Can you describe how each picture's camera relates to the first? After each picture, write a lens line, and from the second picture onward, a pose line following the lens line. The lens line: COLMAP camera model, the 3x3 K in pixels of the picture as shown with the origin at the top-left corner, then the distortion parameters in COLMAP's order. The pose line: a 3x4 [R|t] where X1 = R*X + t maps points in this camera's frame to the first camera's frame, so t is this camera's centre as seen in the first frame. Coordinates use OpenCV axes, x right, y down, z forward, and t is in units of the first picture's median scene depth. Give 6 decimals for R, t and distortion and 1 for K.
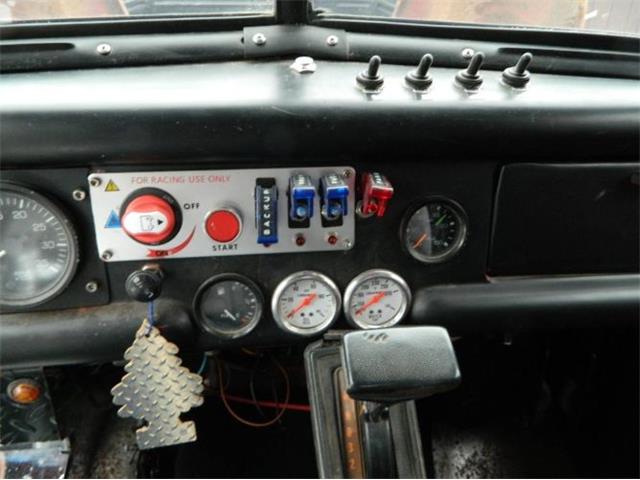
lens RADIAL K [[438.0, 0, 320.0], [0, 438.0, 240.0], [0, 0, 1]] dist [0.004608, 0.002542]
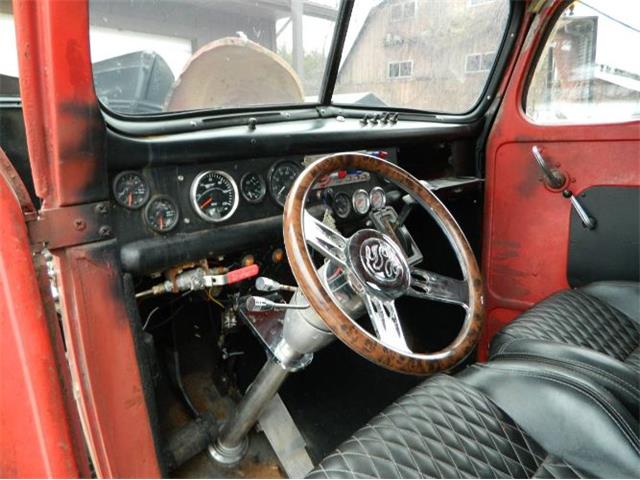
lens RADIAL K [[438.0, 0, 320.0], [0, 438.0, 240.0], [0, 0, 1]] dist [0.004608, 0.002542]
pose [[0.792642, -0.181025, 0.582193, -1.983357], [0.262804, 0.963084, -0.058343, 0.488819], [-0.550140, 0.199248, 0.810954, -1.079159]]
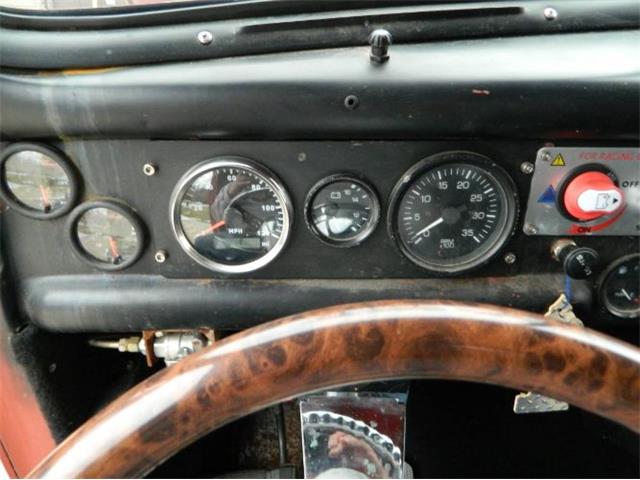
lens RADIAL K [[446.1, 0, 320.0], [0, 446.1, 240.0], [0, 0, 1]] dist [-0.011542, -0.003350]
pose [[0.991186, 0.065208, -0.115320, -0.843876], [-0.052193, 0.992282, 0.112483, -0.028765], [0.121765, -0.105472, 0.986939, -0.062835]]
